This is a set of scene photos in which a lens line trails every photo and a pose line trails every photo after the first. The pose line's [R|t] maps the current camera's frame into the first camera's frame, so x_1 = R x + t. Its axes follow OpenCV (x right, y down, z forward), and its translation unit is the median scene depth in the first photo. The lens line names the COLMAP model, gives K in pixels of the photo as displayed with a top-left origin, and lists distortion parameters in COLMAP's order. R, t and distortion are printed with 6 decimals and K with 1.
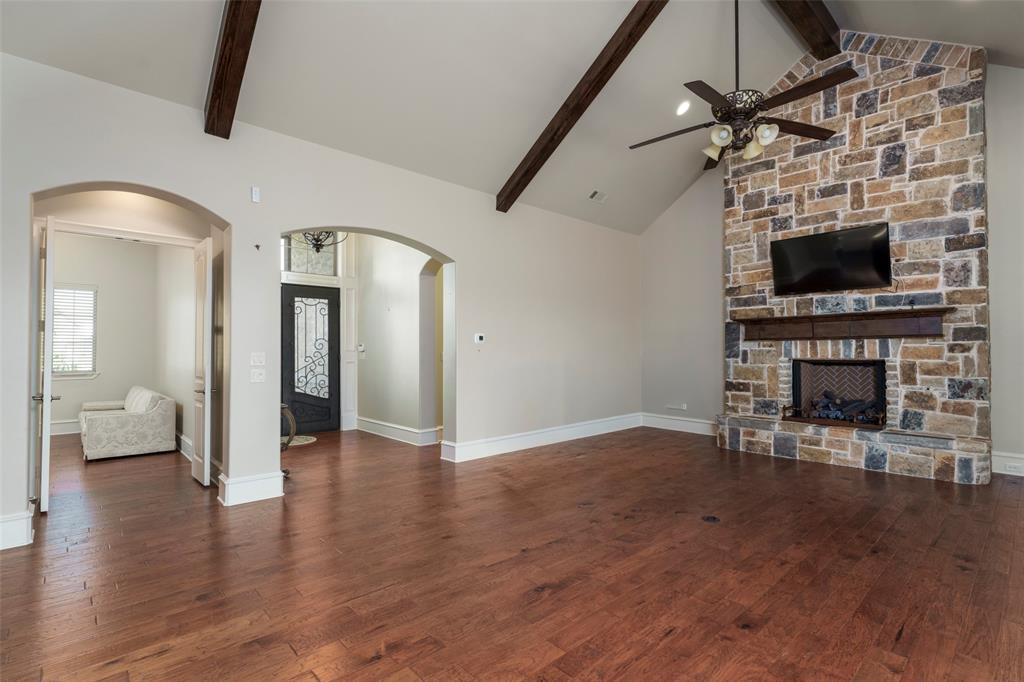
lens RADIAL K [[478.9, 0, 512.0], [0, 478.9, 341.0], [0, 0, 1]] dist [0.001708, 0.000237]
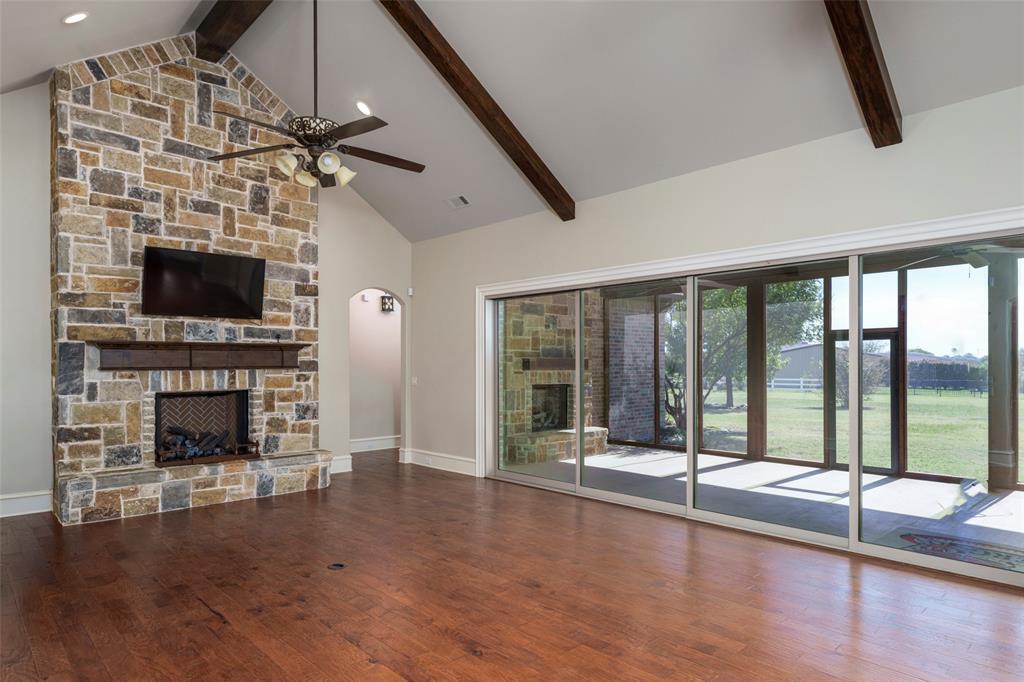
lens RADIAL K [[611.9, 0, 511.2], [0, 611.9, 363.1], [0, 0, 1]] dist [-0.001386, -0.000157]
pose [[-0.010836, 0.003222, 0.999936, -0.516372], [-0.019133, 0.999811, -0.003429, -0.022828], [-0.999758, -0.019169, -0.010772, 0.430126]]
